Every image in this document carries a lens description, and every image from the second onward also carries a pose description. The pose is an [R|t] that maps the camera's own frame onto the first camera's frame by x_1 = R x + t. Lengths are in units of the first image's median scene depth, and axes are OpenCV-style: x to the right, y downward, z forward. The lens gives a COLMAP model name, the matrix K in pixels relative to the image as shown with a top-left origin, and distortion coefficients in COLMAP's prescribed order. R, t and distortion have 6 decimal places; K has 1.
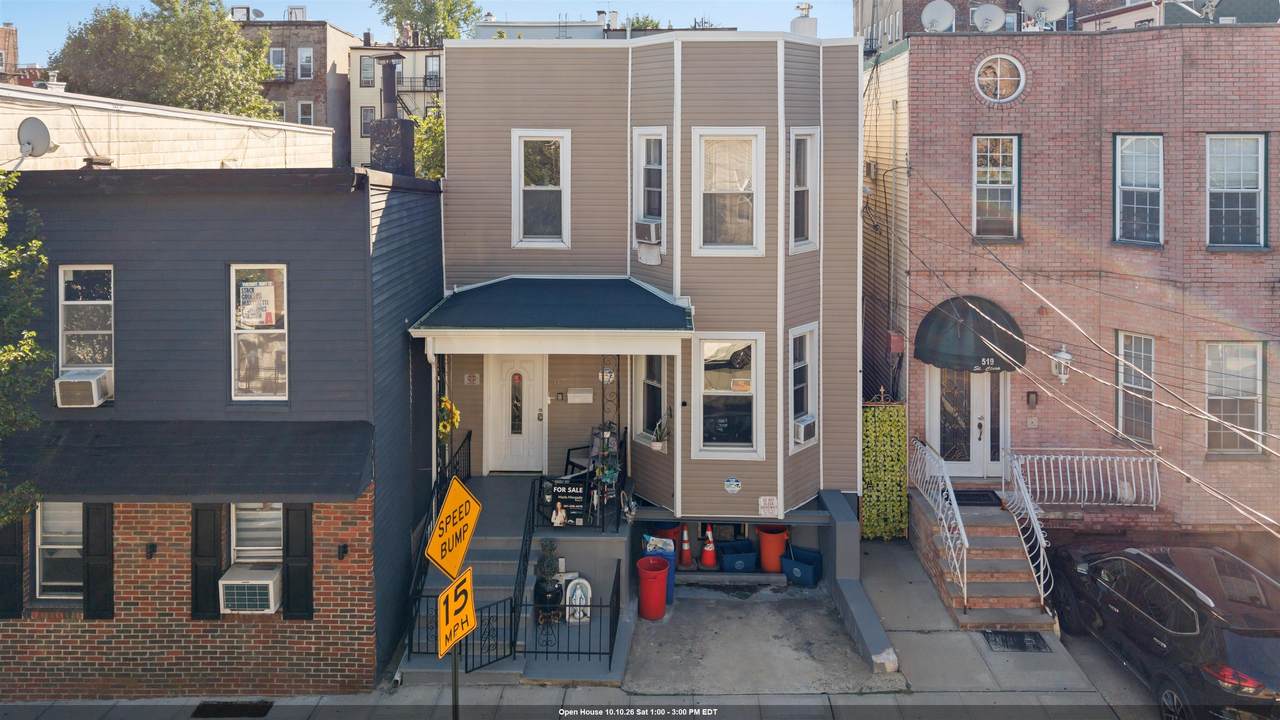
lens RADIAL K [[816.8, 0, 635.5], [0, 816.8, 358.6], [0, 0, 1]] dist [-0.001962, -0.000355]
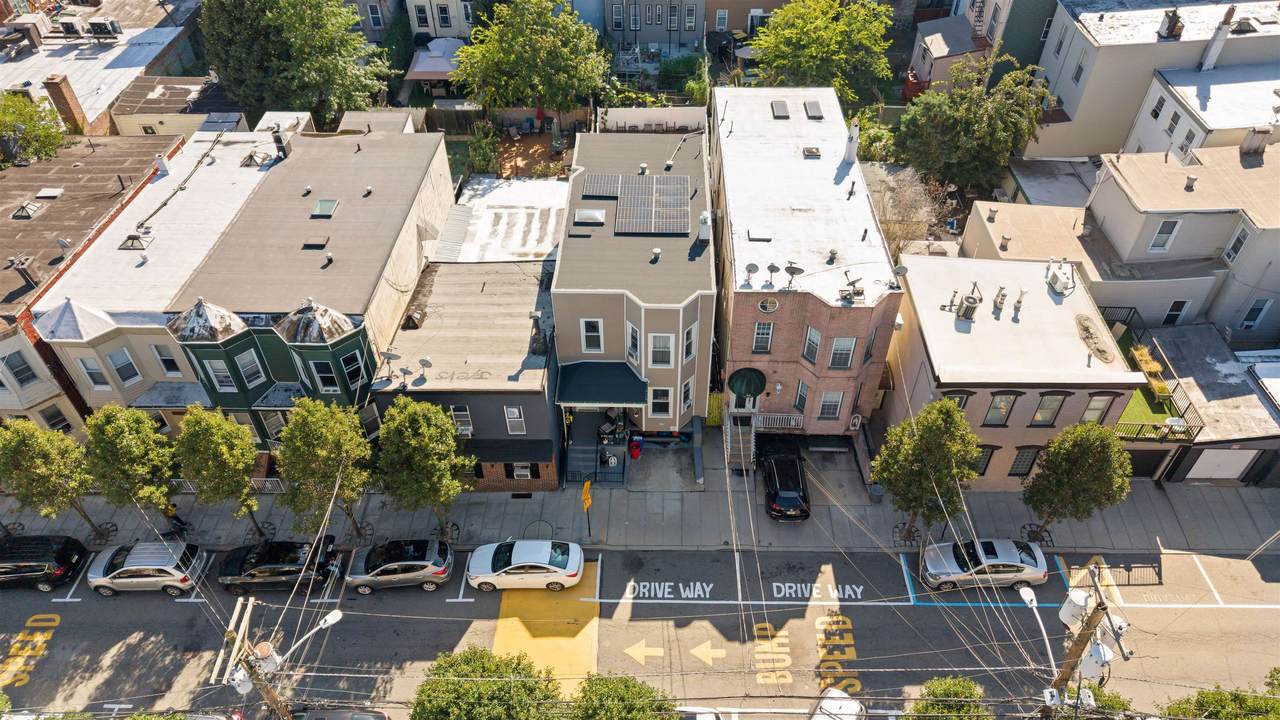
lens RADIAL K [[816.8, 0, 642.6], [0, 816.8, 361.1], [0, 0, 1]] dist [-0.001962, -0.000355]
pose [[0.999949, -0.003974, -0.009248, 0.076056], [0.009220, 0.730308, 0.683056, -2.063090], [0.004040, -0.683107, 0.730307, -1.047285]]
